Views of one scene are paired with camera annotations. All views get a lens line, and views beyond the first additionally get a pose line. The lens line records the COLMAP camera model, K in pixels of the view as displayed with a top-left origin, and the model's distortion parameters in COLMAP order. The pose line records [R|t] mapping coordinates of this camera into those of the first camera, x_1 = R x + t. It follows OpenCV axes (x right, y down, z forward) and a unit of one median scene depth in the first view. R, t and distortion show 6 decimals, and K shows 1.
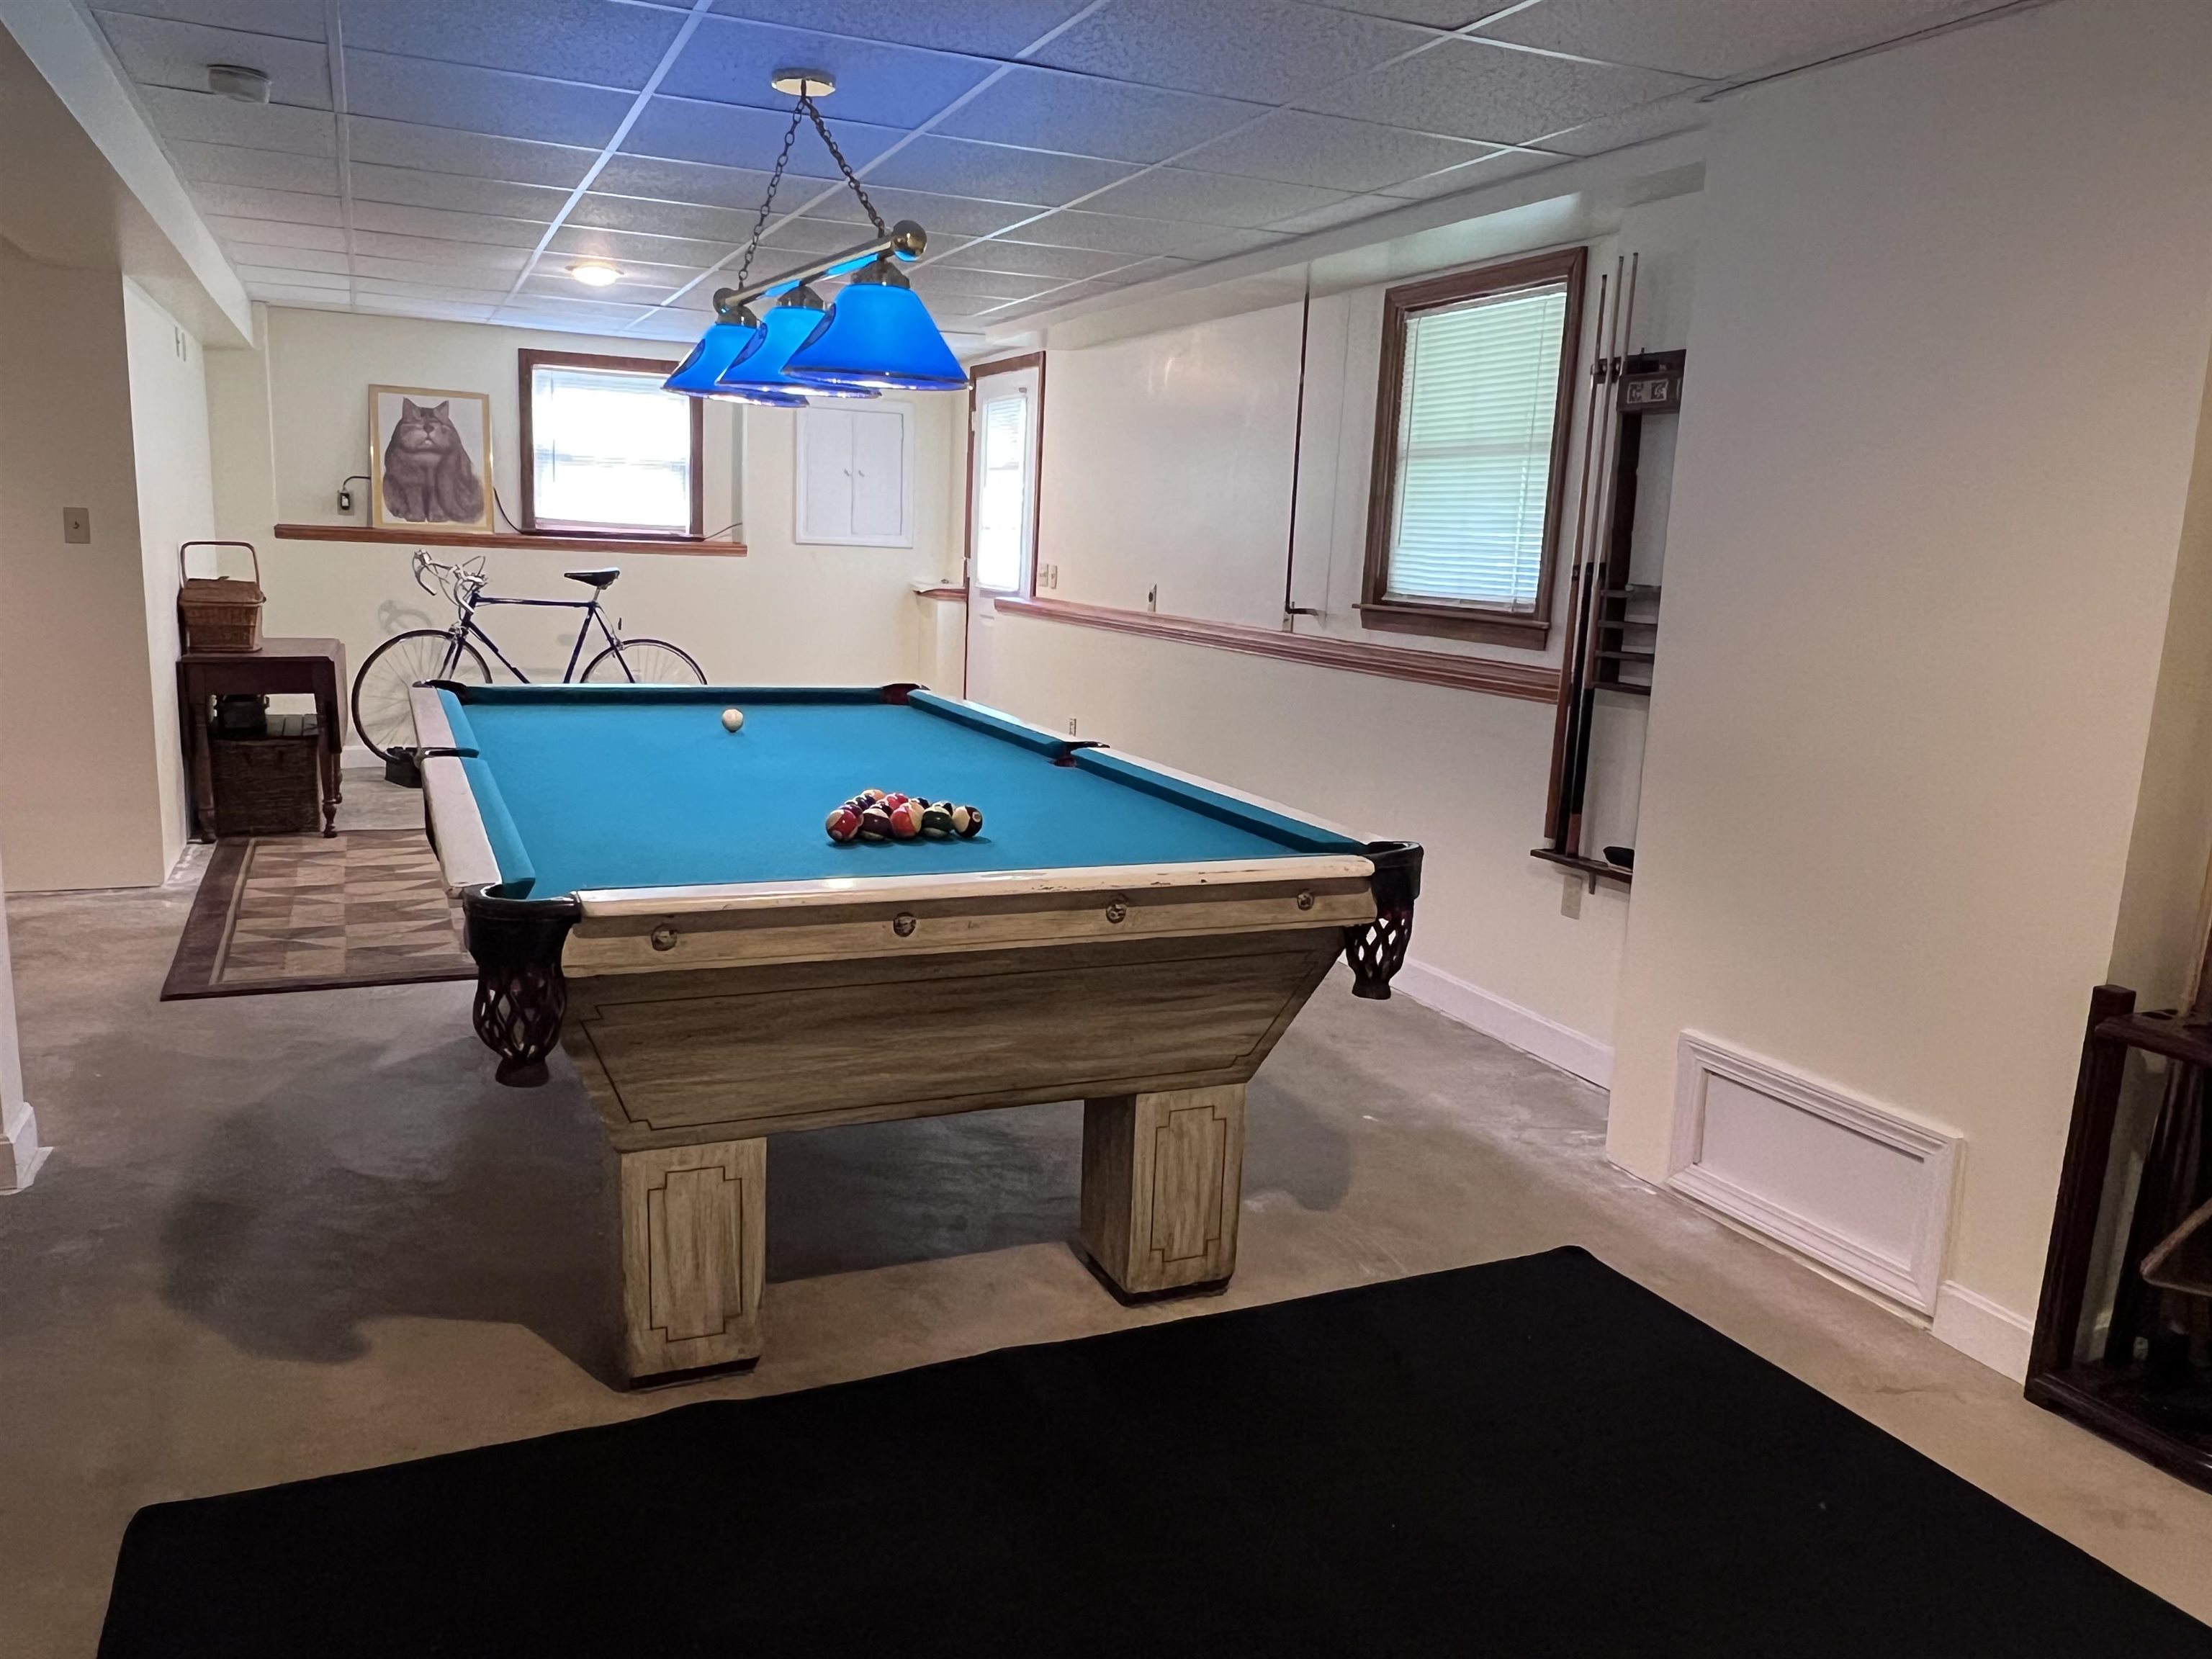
lens RADIAL K [[1610.7, 0, 1103.9], [0, 1610.7, 839.2], [0, 0, 1]] dist [-0.000281, -0.001116]
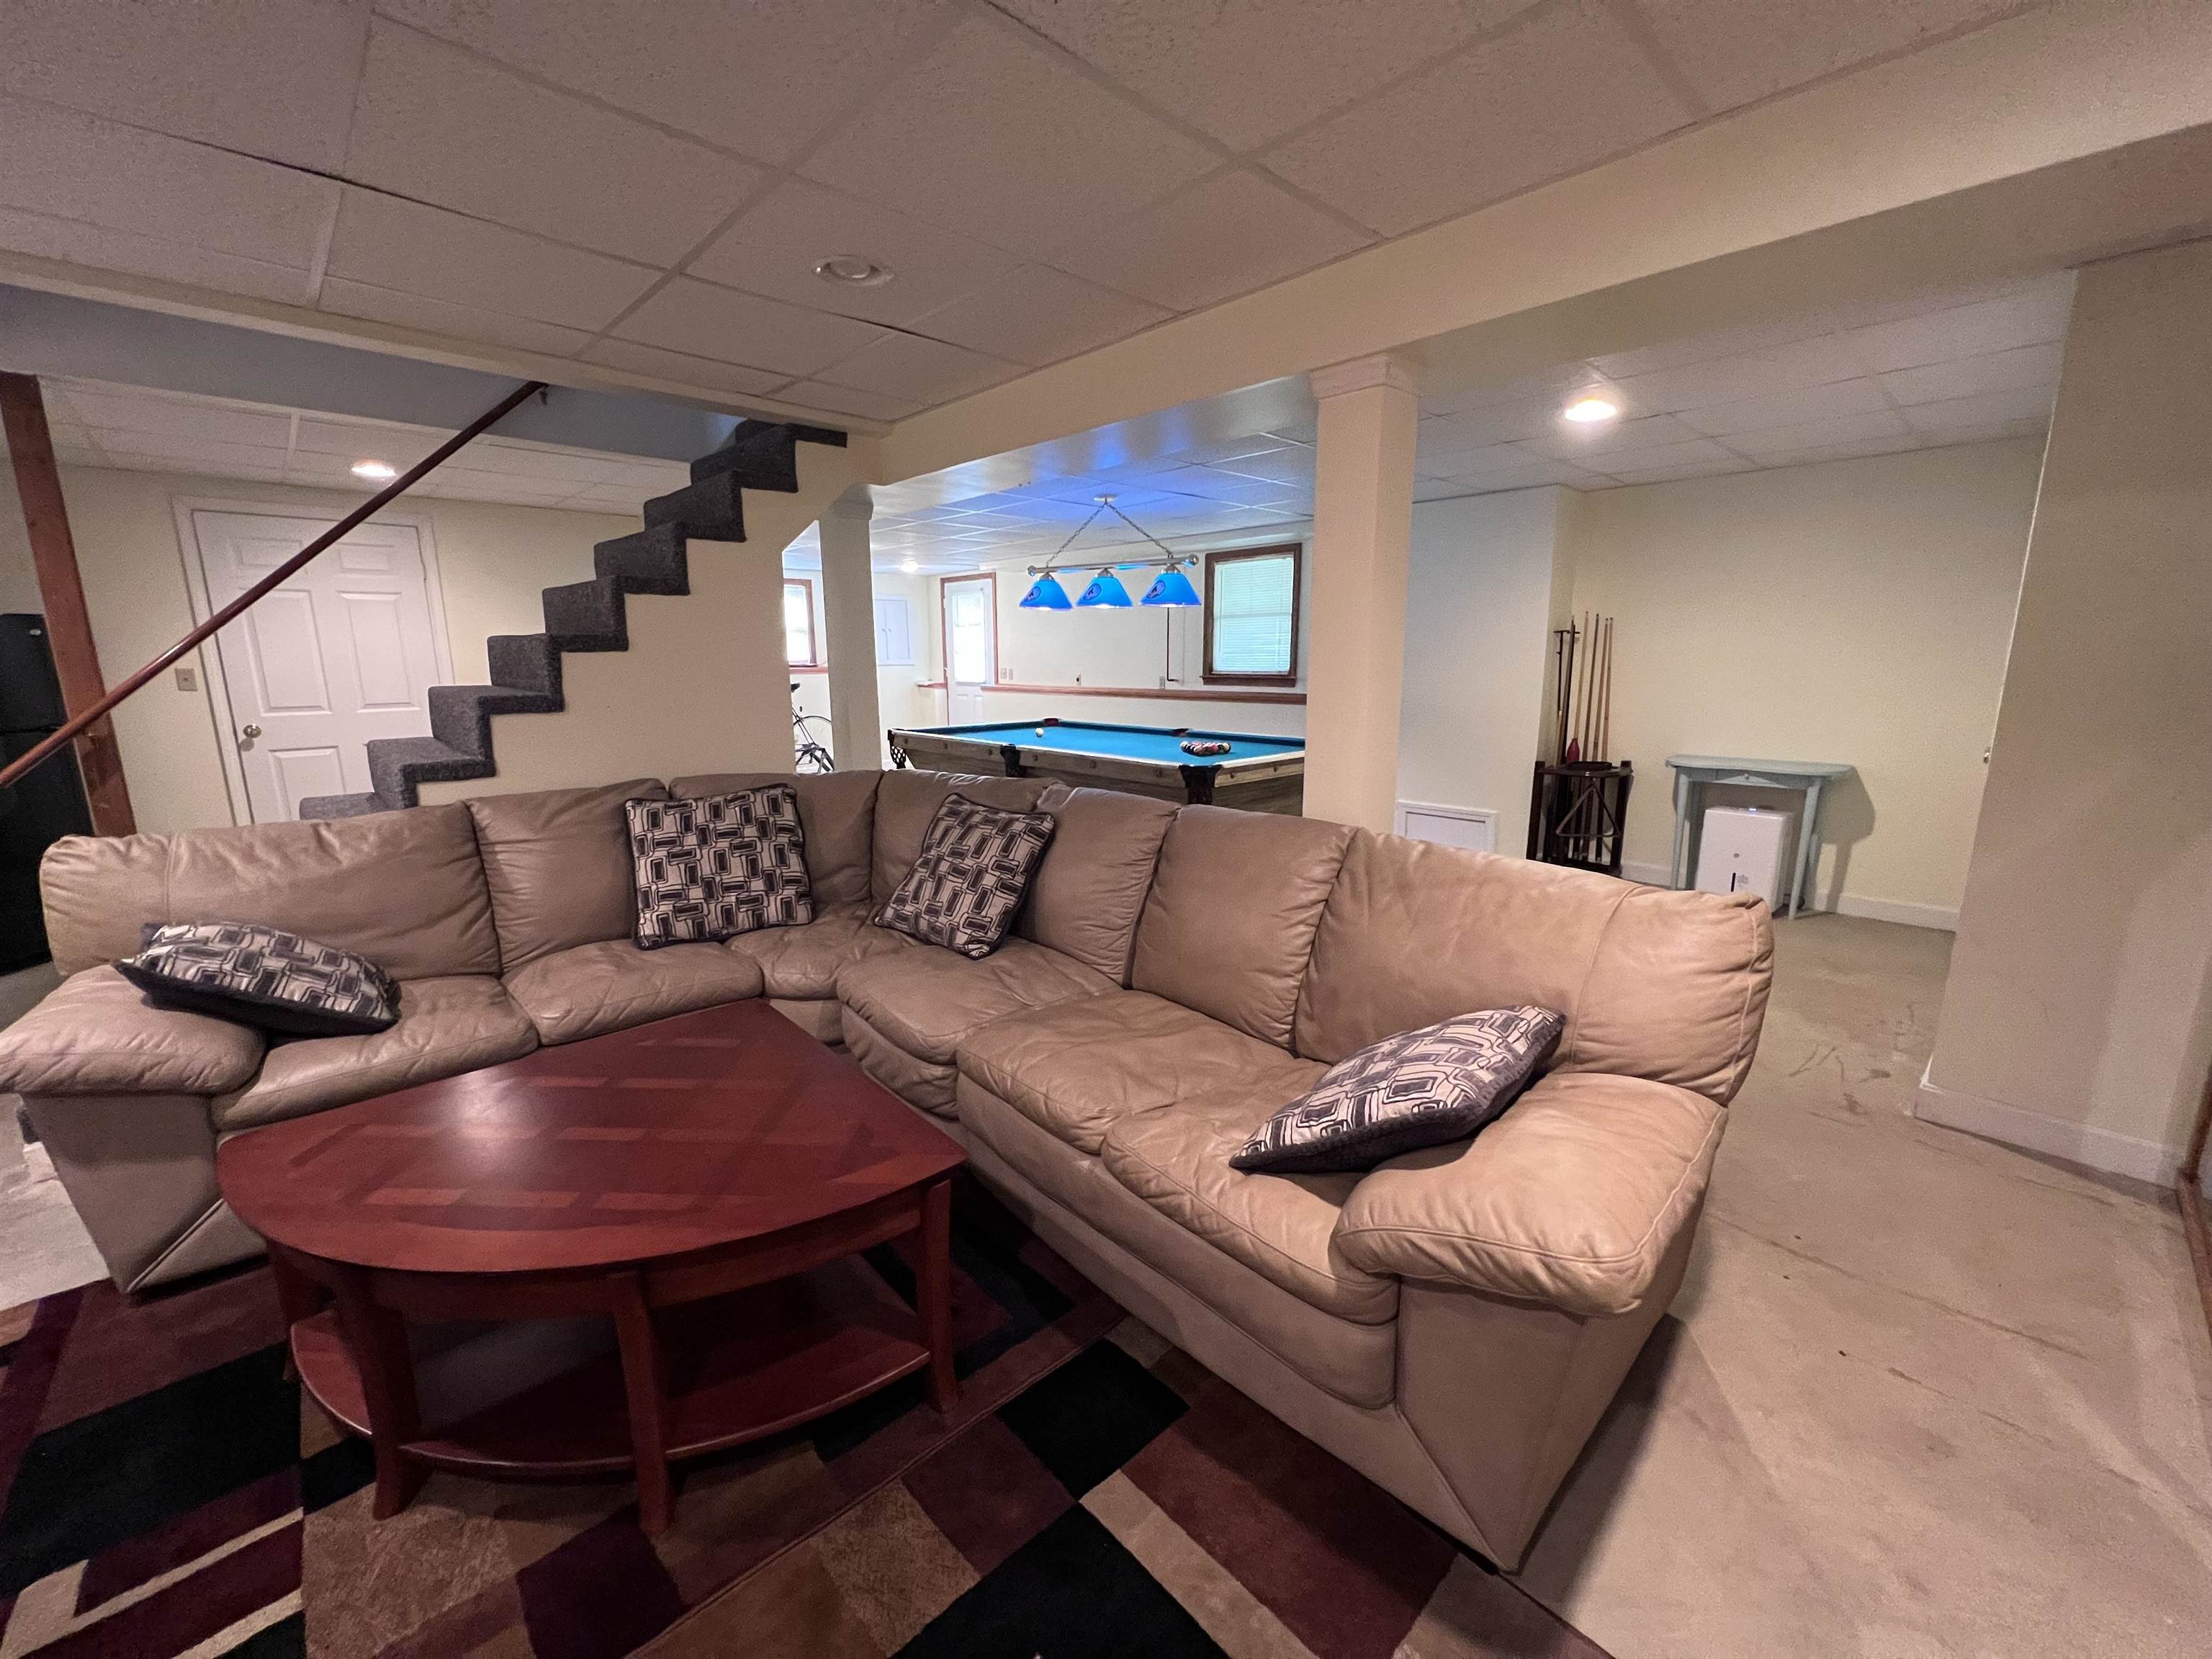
lens RADIAL K [[887.6, 0, 1104.3], [0, 887.6, 827.7], [0, 0, 1]] dist [-0.000570, -0.000333]
pose [[0.941866, -0.110316, 0.317364, -0.472854], [0.105539, 0.993892, 0.032264, 0.034069], [-0.318984, 0.003106, 0.947755, -0.302796]]
